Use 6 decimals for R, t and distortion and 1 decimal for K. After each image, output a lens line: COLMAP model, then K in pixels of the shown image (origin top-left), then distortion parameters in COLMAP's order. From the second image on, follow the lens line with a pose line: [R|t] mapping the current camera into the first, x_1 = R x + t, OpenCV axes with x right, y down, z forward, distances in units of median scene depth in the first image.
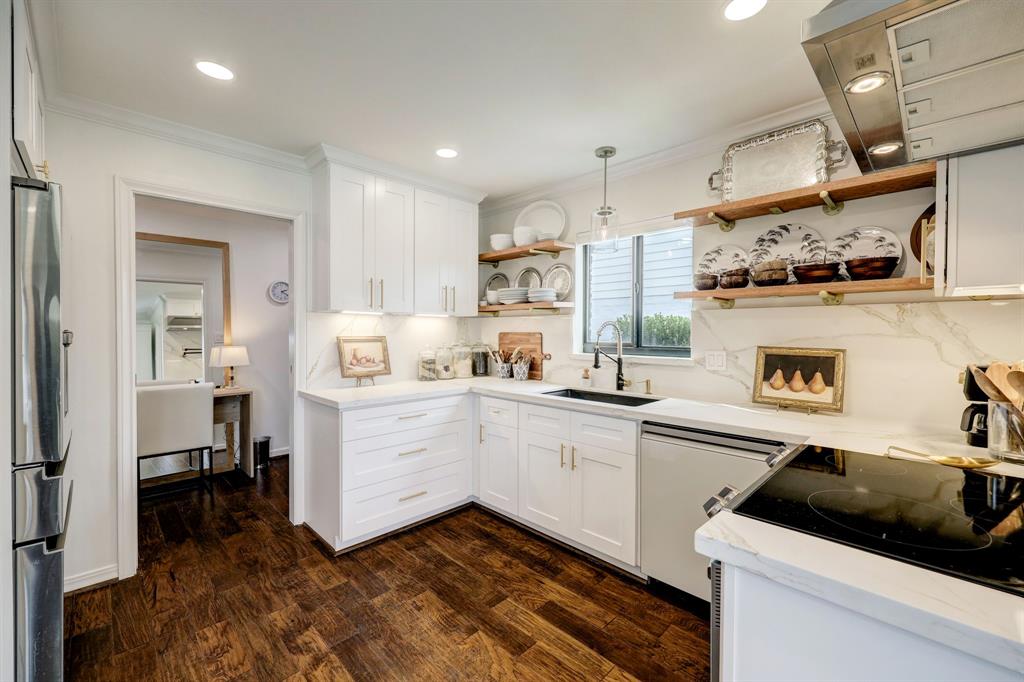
lens RADIAL K [[422.6, 0, 514.1], [0, 422.6, 338.2], [0, 0, 1]] dist [0.000290, 0.000027]
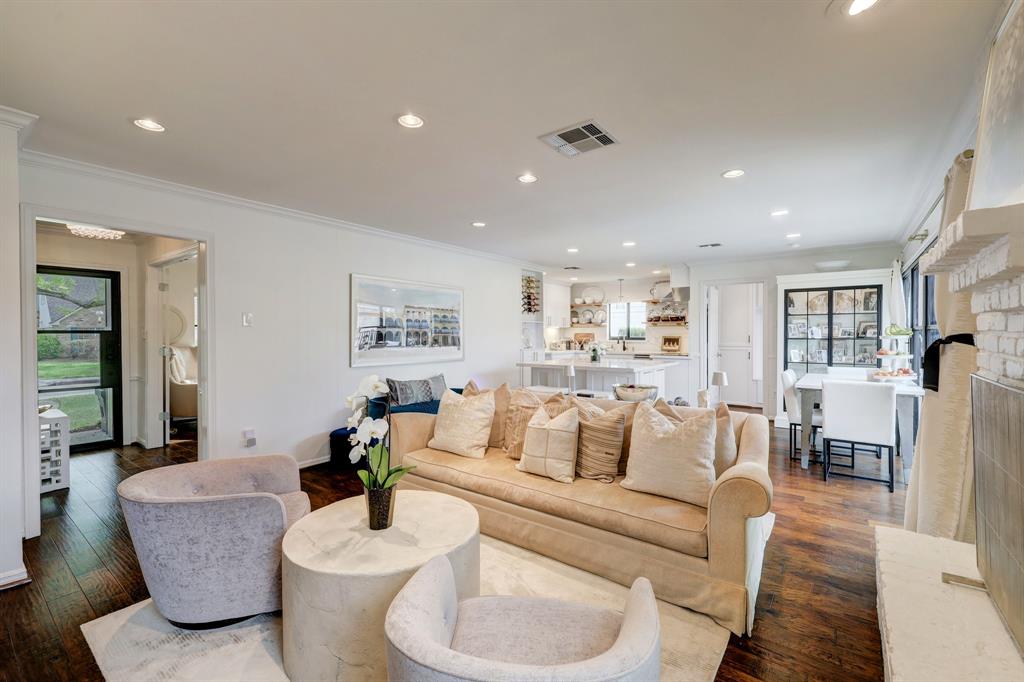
lens RADIAL K [[435.0, 0, 512.7], [0, 435.0, 336.6], [0, 0, 1]] dist [0.000198, 0.000063]
pose [[0.990249, -0.006151, 0.139171, -1.207384], [0.007118, 0.999954, -0.006448, 0.033112], [-0.139125, 0.007376, 0.990247, -2.488835]]
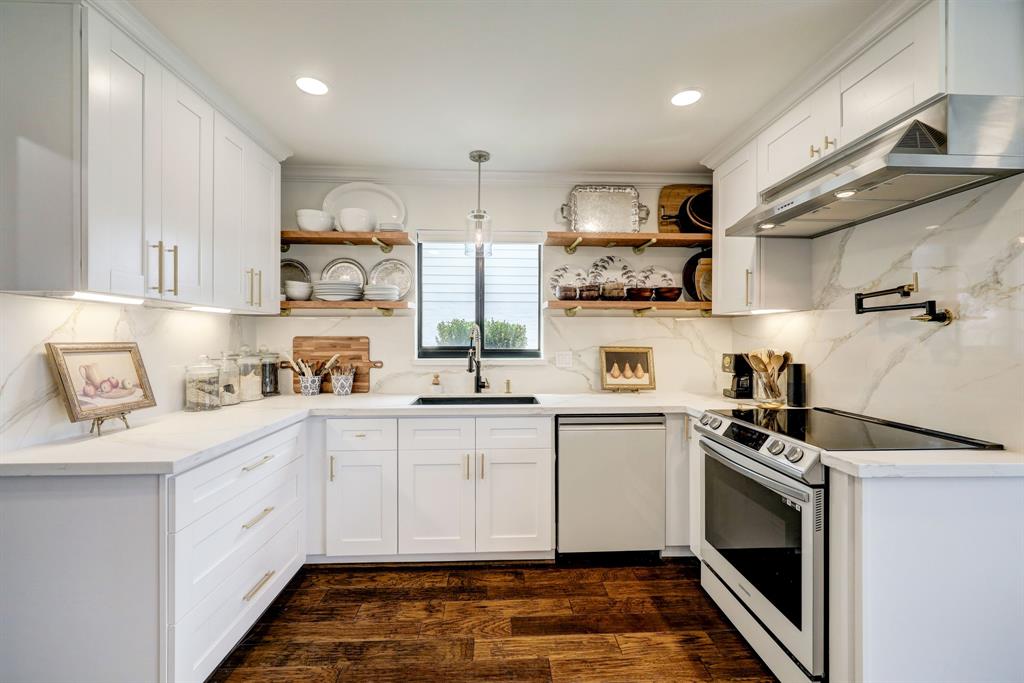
lens RADIAL K [[415.2, 0, 512.0], [0, 415.2, 341.5], [0, 0, 1]] dist [0.000039, -0.000034]
pose [[0.674683, -0.007396, 0.738070, -0.492024], [0.012506, 0.999921, -0.001412, 0.002152], [-0.738002, 0.010183, 0.674722, 0.300201]]
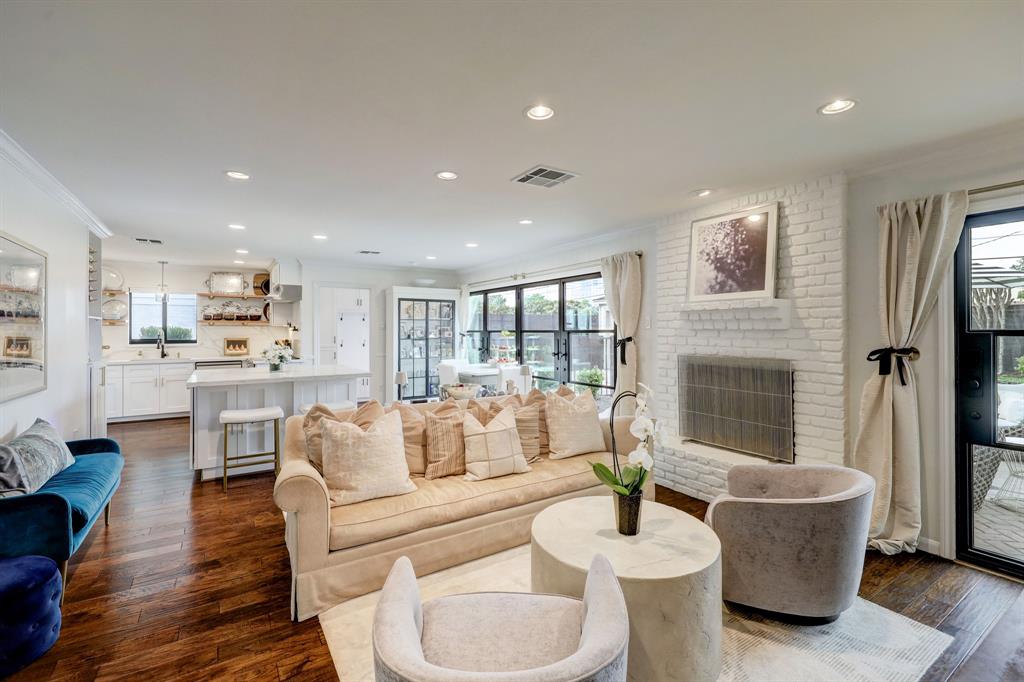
lens RADIAL K [[451.7, 0, 516.1], [0, 451.7, 330.6], [0, 0, 1]] dist [0.001967, 0.000126]
pose [[0.207757, -0.004010, 0.978172, -2.113790], [0.016169, 0.999869, 0.000665, -0.004291], [-0.978047, 0.015678, 0.207794, -1.722350]]
